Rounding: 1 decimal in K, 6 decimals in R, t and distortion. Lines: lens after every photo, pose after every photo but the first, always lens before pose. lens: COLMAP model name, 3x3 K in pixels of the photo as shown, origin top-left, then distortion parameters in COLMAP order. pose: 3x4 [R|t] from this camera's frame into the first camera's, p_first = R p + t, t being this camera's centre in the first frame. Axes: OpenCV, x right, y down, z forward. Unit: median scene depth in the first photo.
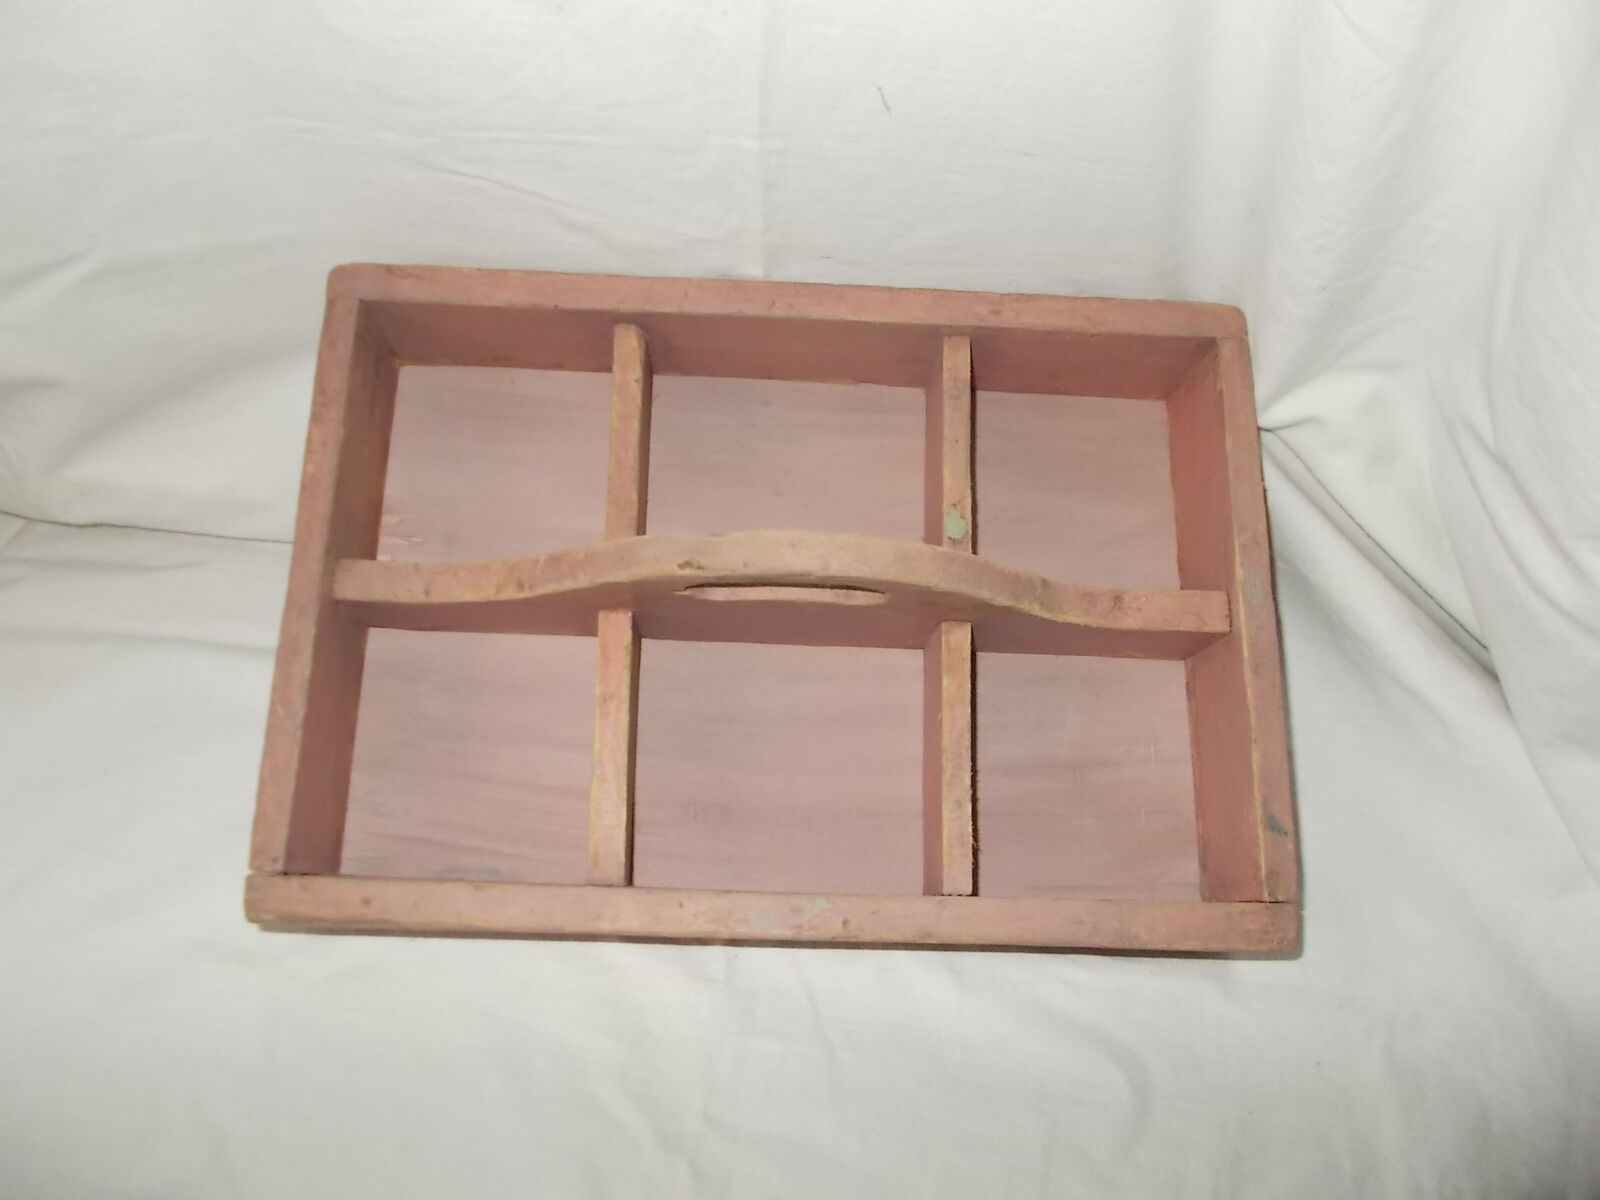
lens RADIAL K [[1203.2, 0, 800.0], [0, 1203.2, 600.0], [0, 0, 1]] dist [0.002984, -0.001266]
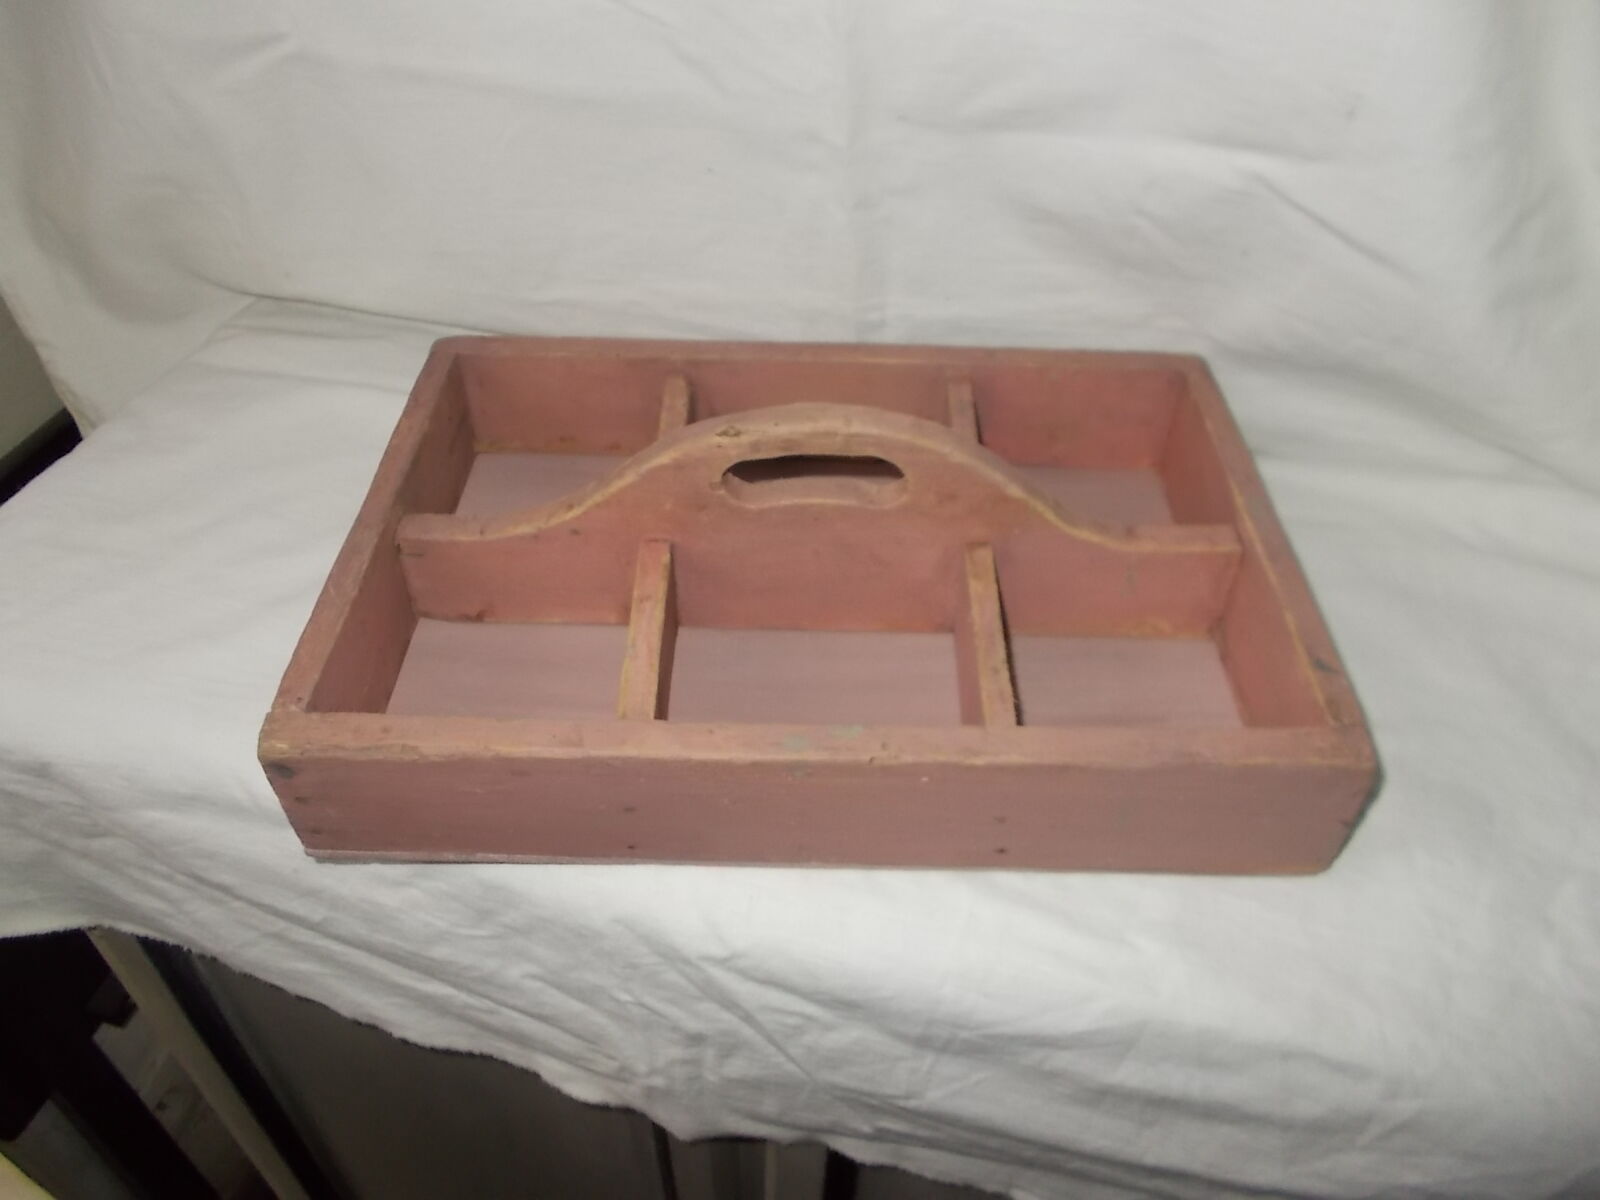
lens RADIAL K [[1215.2, 0, 808.5], [0, 1215.2, 598.8], [0, 0, 1]] dist [-0.002639, 0.001509]
pose [[0.998984, -0.038758, -0.022999, 0.004866], [0.020293, 0.842496, -0.538320, 0.649438], [0.040240, 0.537306, 0.842427, 0.128940]]
